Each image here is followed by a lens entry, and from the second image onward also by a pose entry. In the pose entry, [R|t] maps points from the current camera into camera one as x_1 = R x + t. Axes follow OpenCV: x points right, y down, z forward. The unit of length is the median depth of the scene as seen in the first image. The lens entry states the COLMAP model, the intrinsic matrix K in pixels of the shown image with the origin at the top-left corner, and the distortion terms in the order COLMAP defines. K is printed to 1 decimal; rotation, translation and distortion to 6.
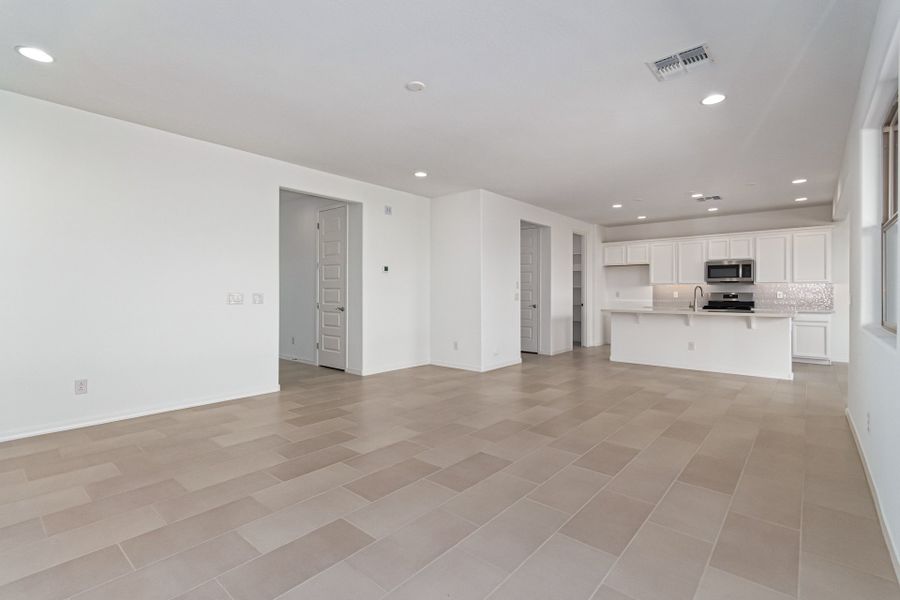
lens RADIAL K [[417.3, 0, 454.9], [0, 417.3, 296.4], [0, 0, 1]] dist [0.006399, 0.000639]
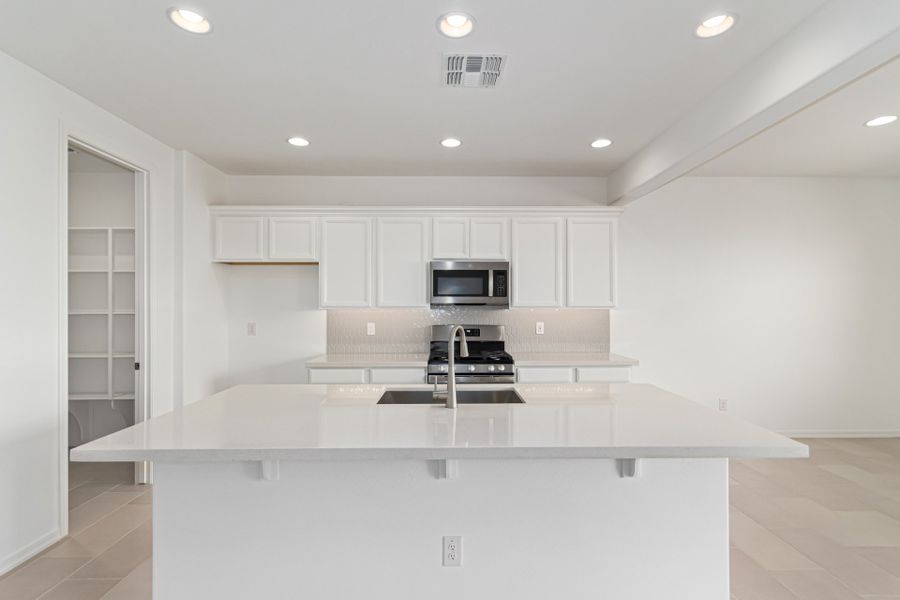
lens RADIAL K [[417.3, 0, 445.7], [0, 417.3, 304.4], [0, 0, 1]] dist [0.006399, 0.000639]
pose [[0.753277, -0.002606, 0.657698, 0.293064], [0.006538, 0.999972, -0.003525, -0.031779], [-0.657670, 0.006955, 0.753274, 0.614989]]
